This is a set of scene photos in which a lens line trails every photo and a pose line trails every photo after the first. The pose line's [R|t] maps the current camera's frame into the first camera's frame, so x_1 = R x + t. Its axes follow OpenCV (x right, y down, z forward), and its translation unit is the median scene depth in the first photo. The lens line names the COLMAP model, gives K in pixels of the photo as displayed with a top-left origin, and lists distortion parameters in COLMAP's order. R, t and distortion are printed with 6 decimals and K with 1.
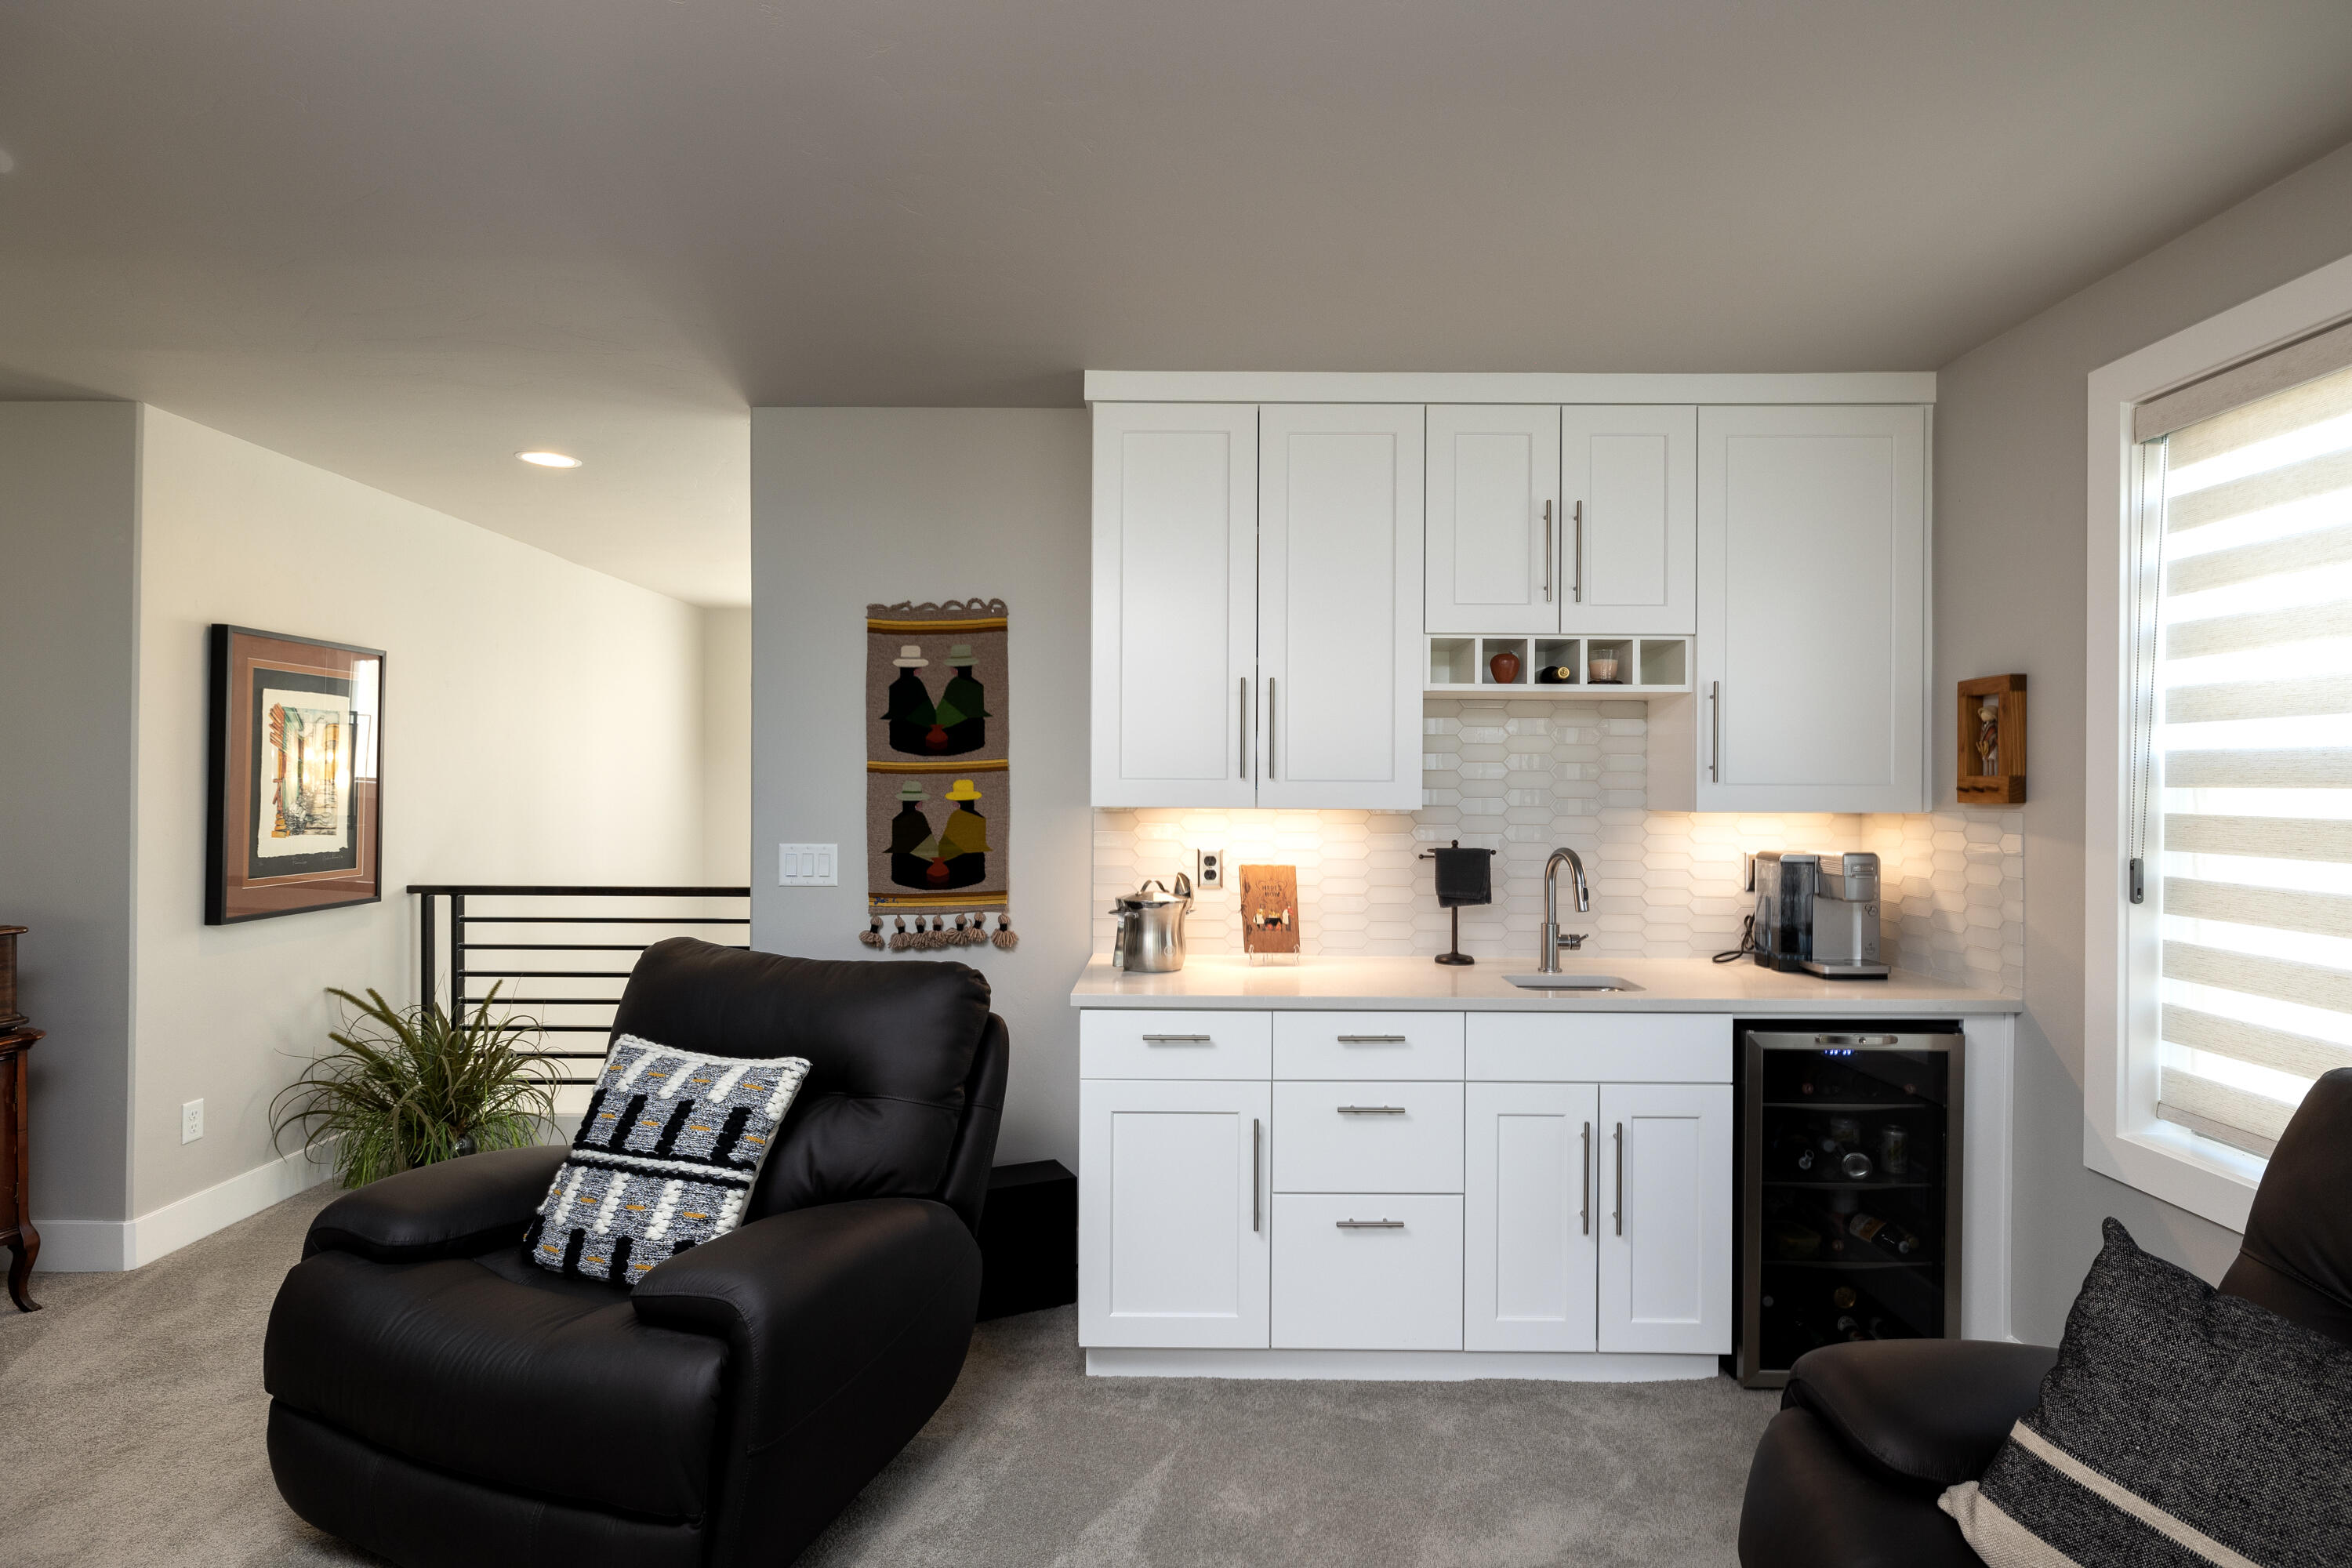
lens RADIAL K [[1207.2, 0, 1173.8], [0, 1207.2, 782.3], [0, 0, 1]] dist [-0.002947, 0.000068]
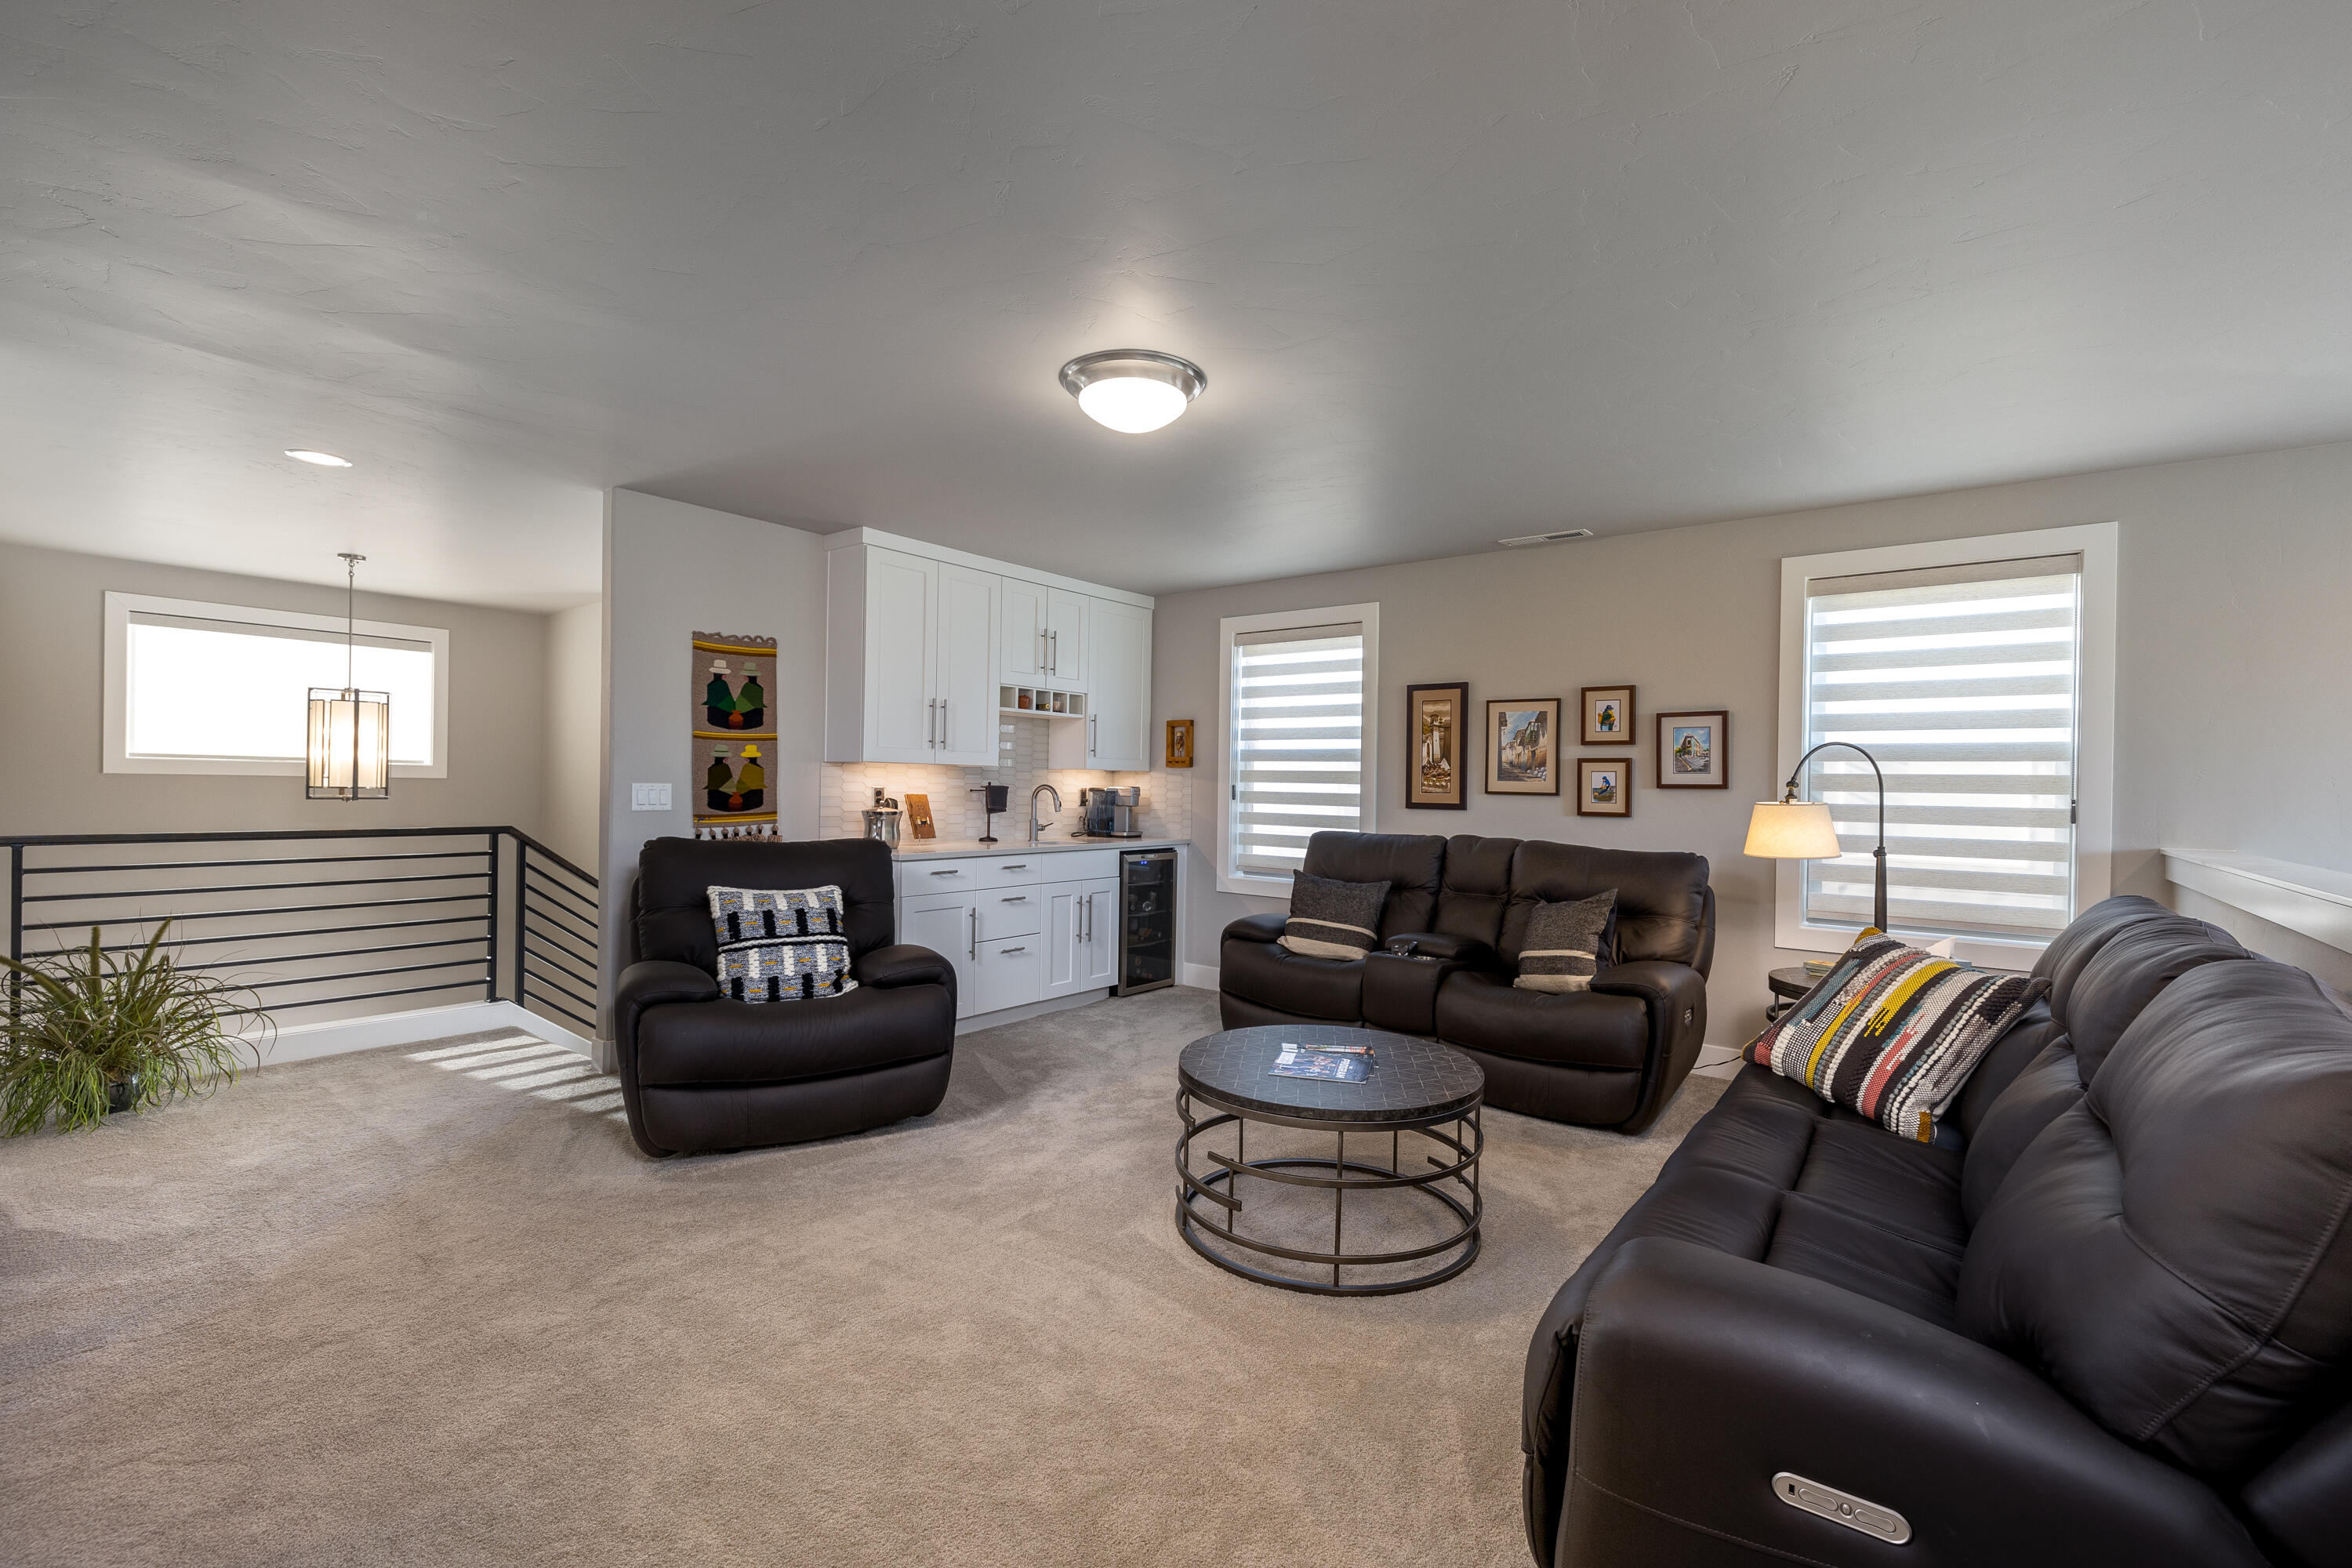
lens RADIAL K [[1002.7, 0, 1174.4], [0, 1002.7, 781.4], [0, 0, 1]] dist [-0.000951, -0.000097]
pose [[0.614903, 0.006437, 0.788576, -0.946339], [-0.015727, 0.999868, 0.004102, 0.035105], [-0.788446, -0.014924, 0.614923, -0.315678]]
